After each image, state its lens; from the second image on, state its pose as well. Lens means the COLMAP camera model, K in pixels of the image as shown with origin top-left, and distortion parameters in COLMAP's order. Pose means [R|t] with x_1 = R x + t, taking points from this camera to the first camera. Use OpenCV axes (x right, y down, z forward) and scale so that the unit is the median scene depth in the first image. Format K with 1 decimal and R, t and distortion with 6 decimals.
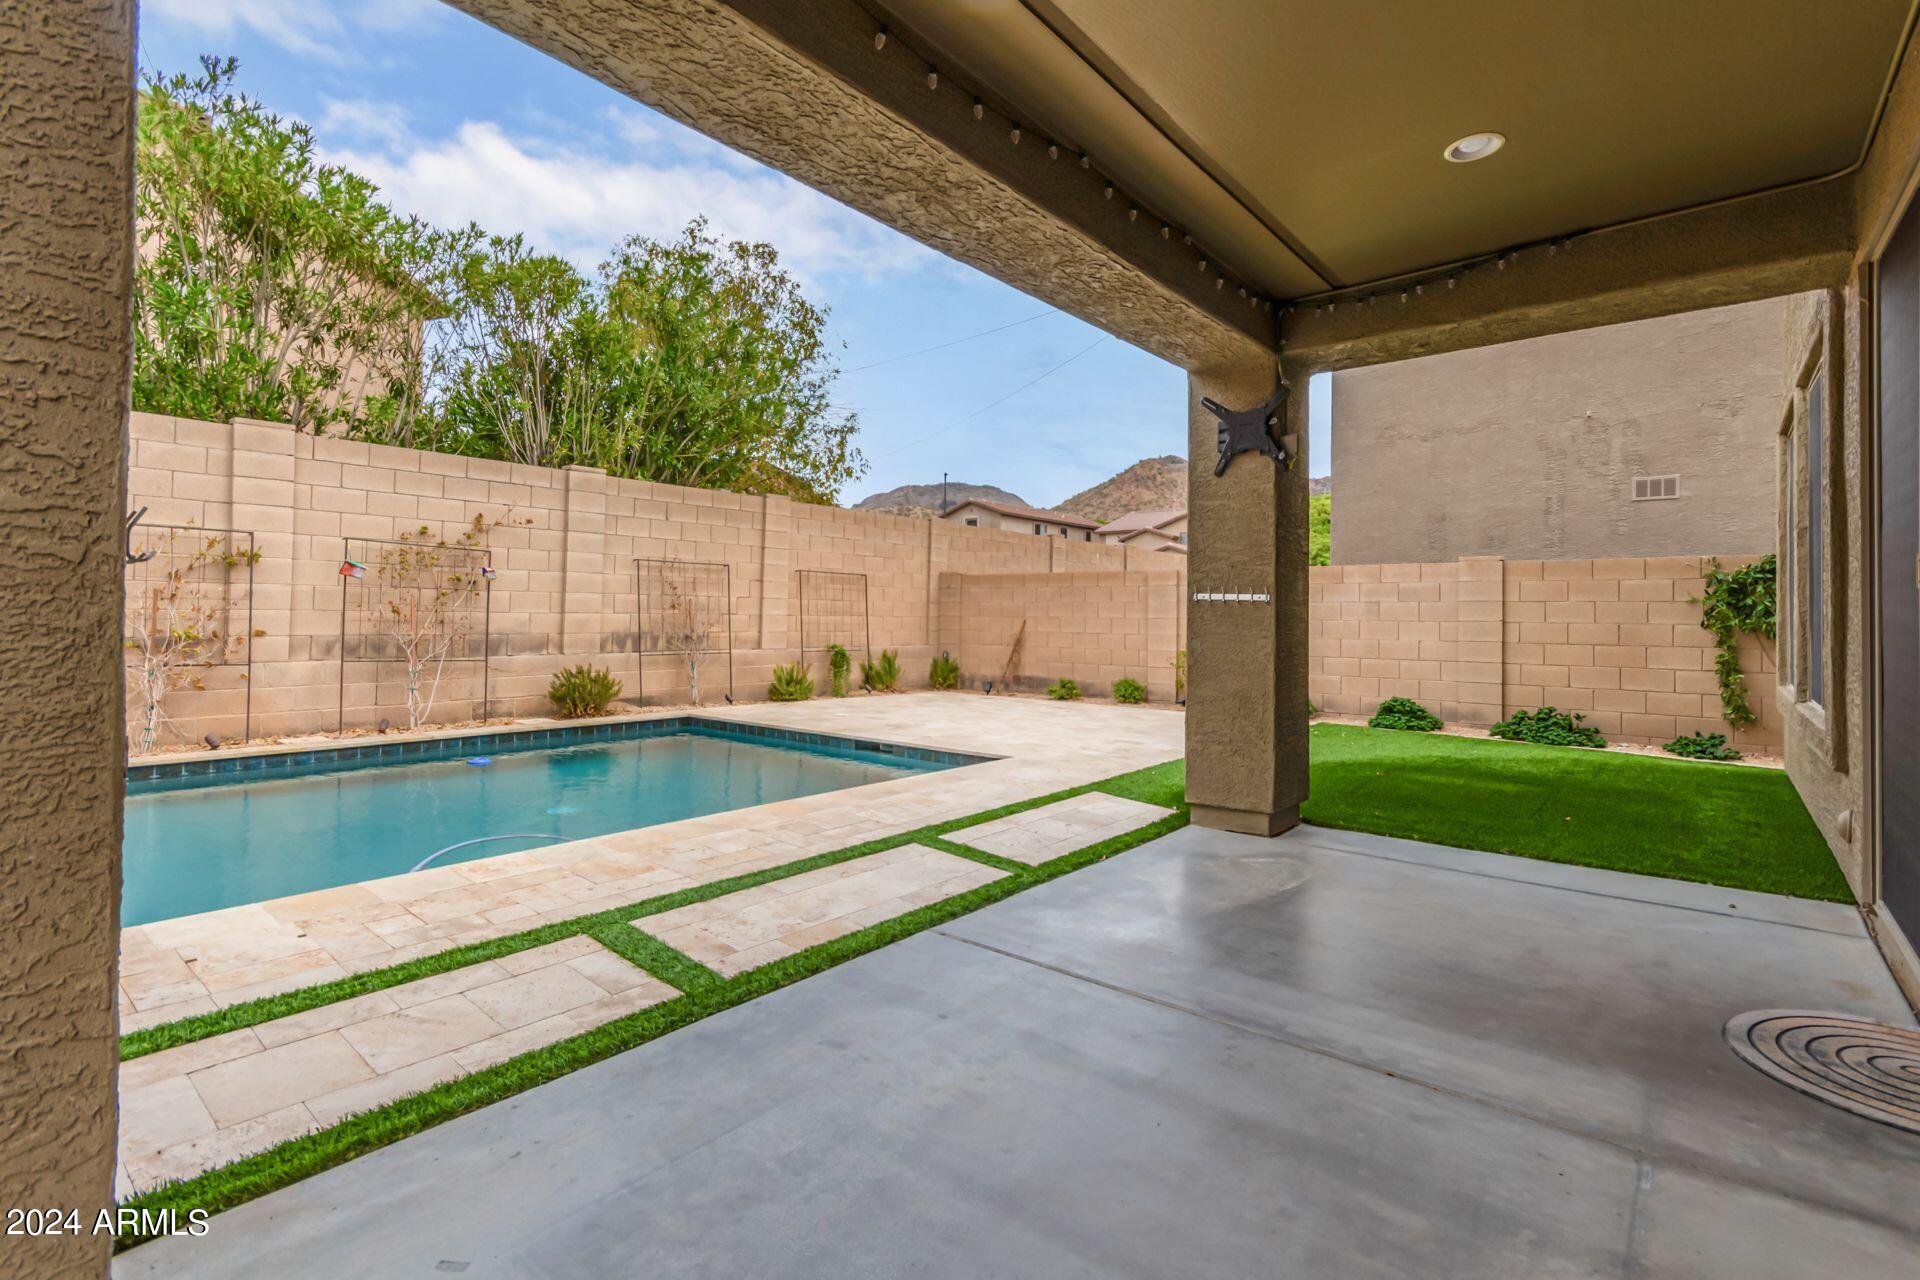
lens RADIAL K [[892.4, 0, 966.8], [0, 892.4, 619.7], [0, 0, 1]] dist [0.001736, 0.000306]
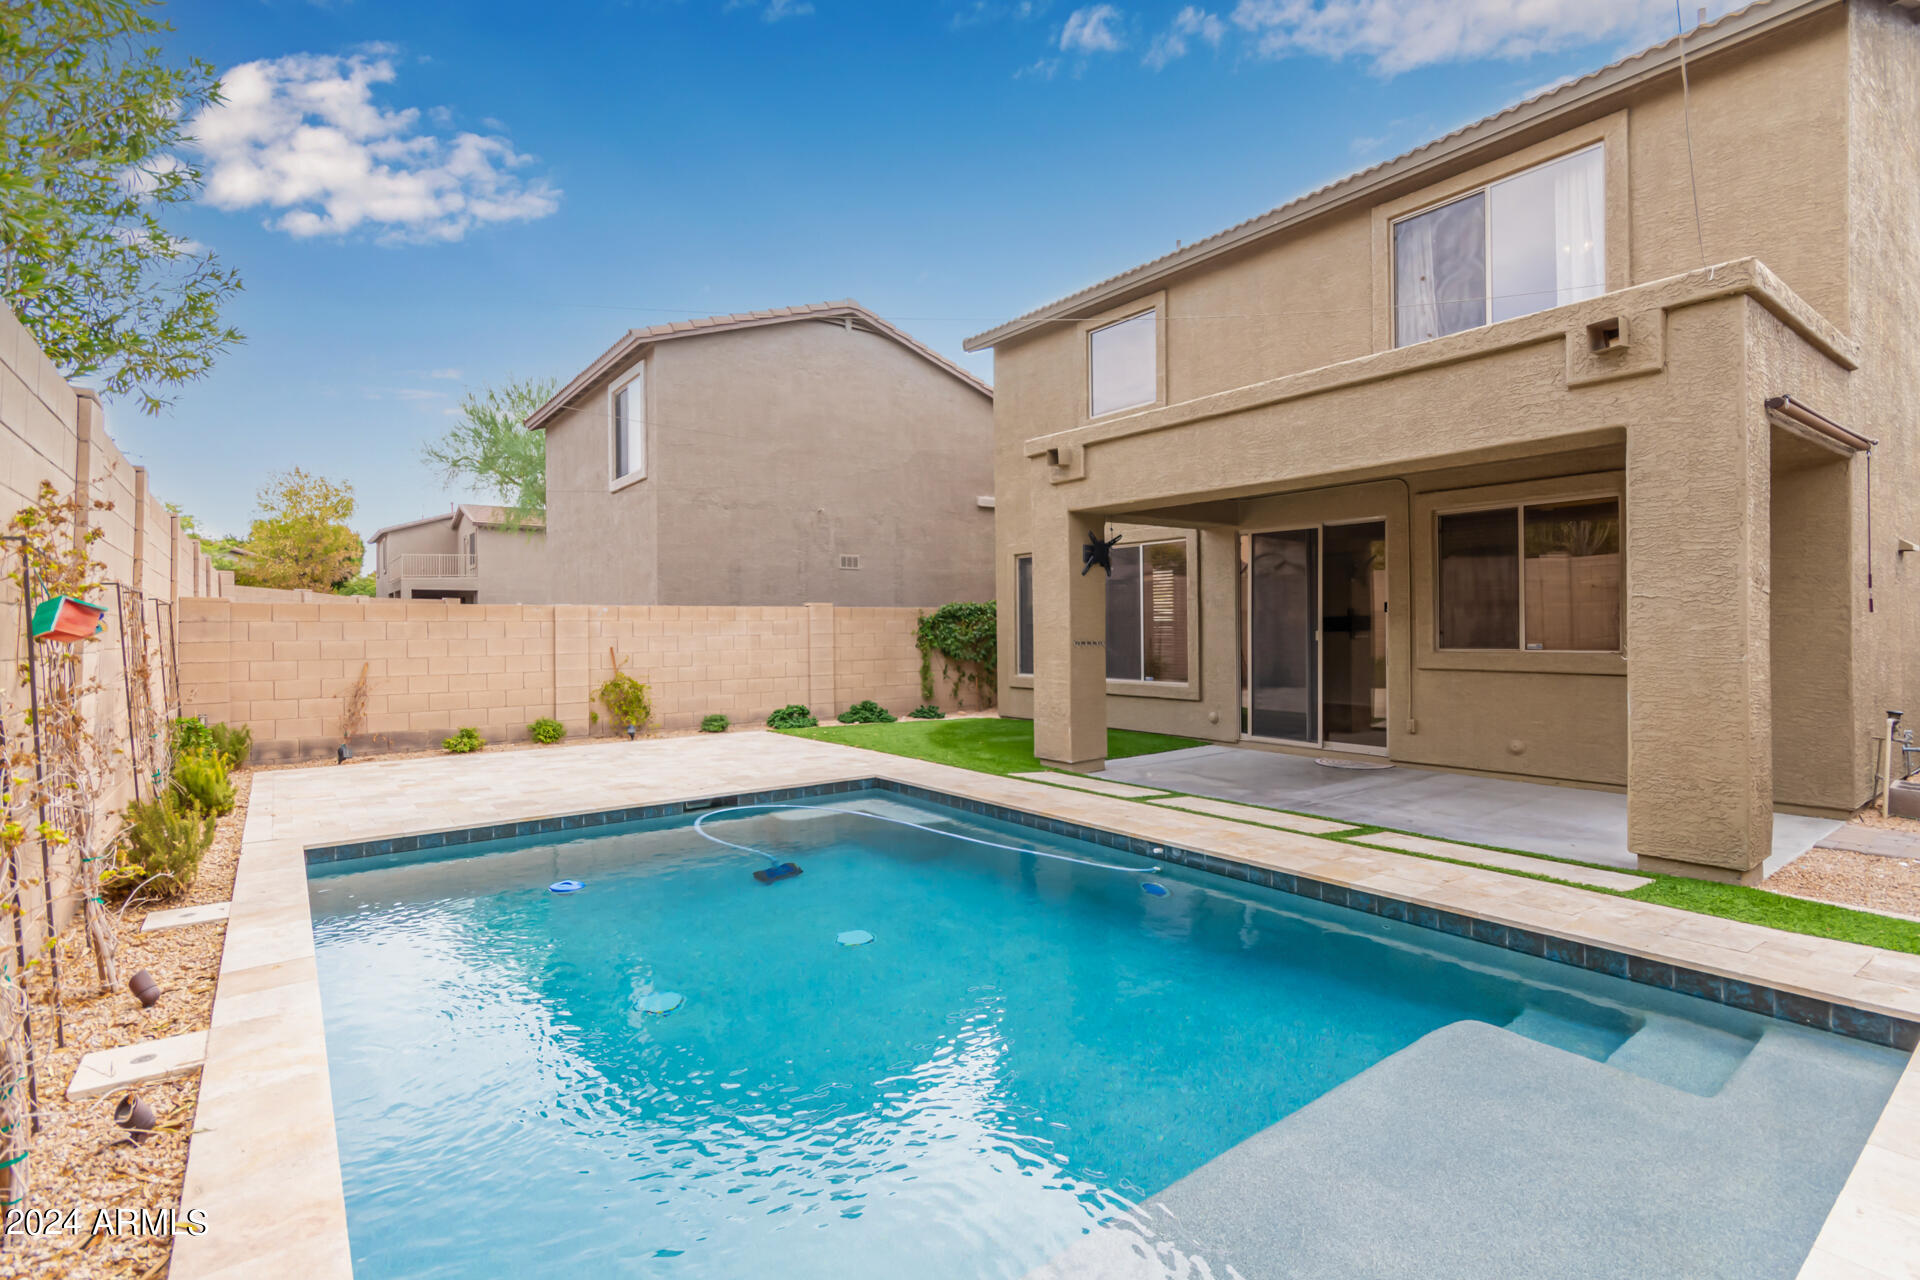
lens RADIAL K [[896.1, 0, 963.2], [0, 896.1, 635.6], [0, 0, 1]] dist [-0.001134, 0.000482]
pose [[0.244057, -0.016244, 0.969625, -0.740945], [0.020013, 0.999731, 0.011711, -0.028727], [-0.969554, 0.016547, 0.244317, 0.396941]]
